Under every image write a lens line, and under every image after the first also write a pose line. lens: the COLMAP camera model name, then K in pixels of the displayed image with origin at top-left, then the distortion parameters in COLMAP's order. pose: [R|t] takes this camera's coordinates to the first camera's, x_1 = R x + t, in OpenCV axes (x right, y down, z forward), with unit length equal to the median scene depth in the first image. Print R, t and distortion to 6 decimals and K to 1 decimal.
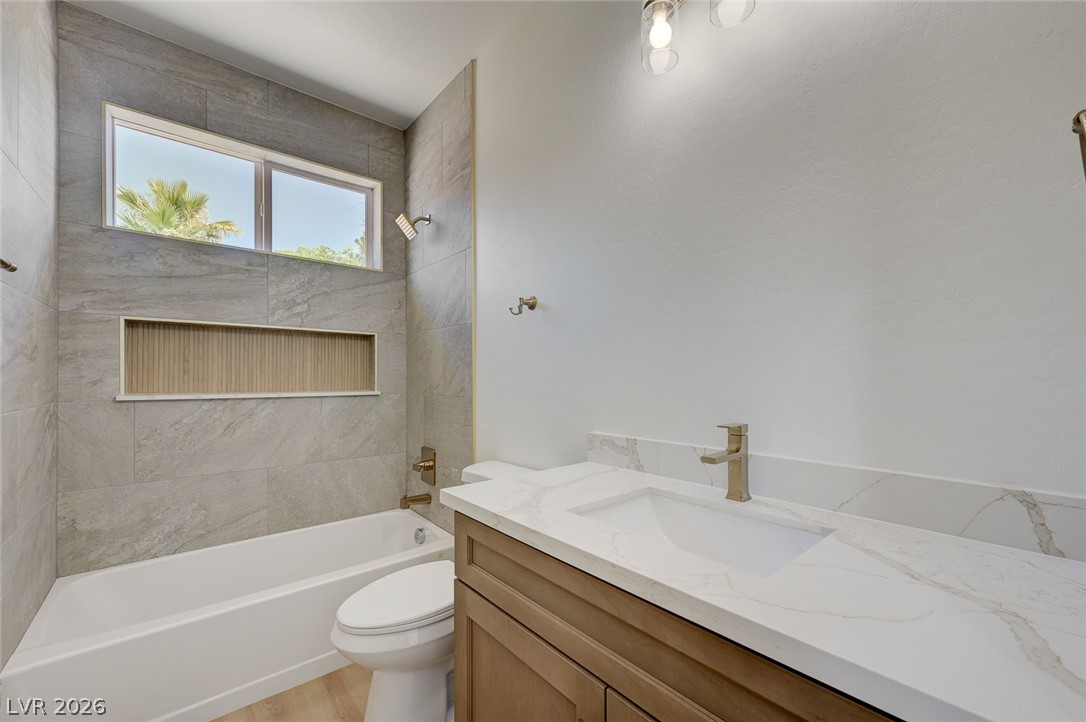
lens RADIAL K [[430.1, 0, 545.5], [0, 430.1, 372.0], [0, 0, 1]] dist [-0.004071, 0.000681]
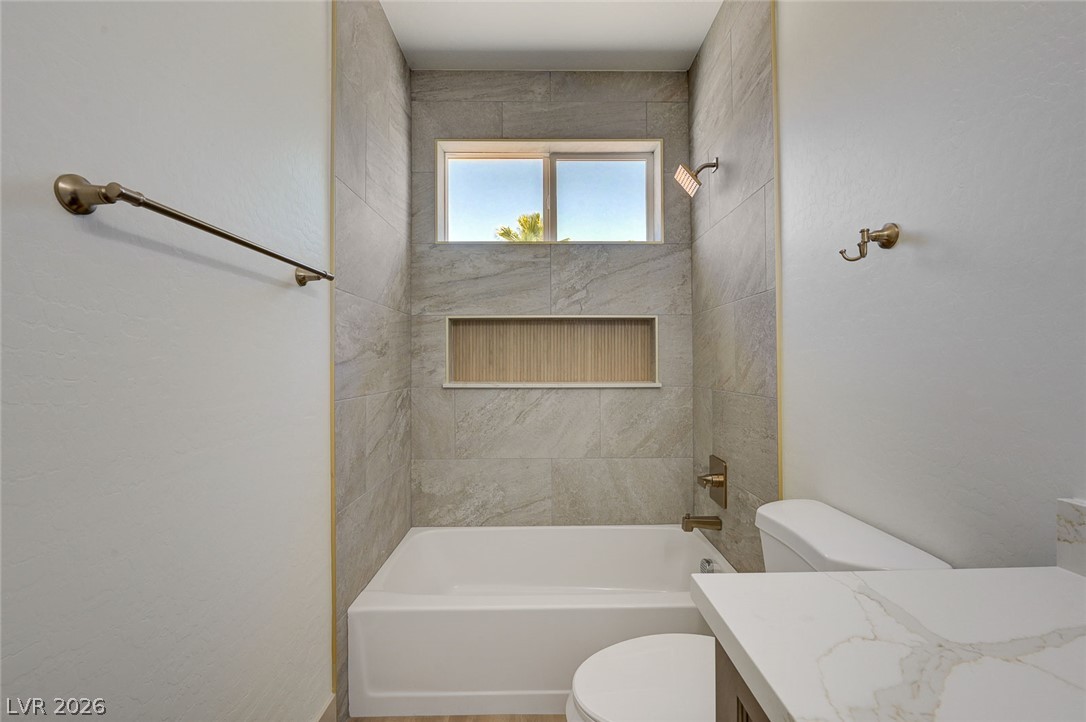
lens RADIAL K [[430.1, 0, 551.1], [0, 430.1, 361.3], [0, 0, 1]] dist [-0.004071, 0.000681]
pose [[0.775280, -0.007846, -0.631568, -0.016535], [0.012217, 0.999922, 0.002574, -0.004278], [0.631499, -0.009712, 0.775316, 0.235942]]
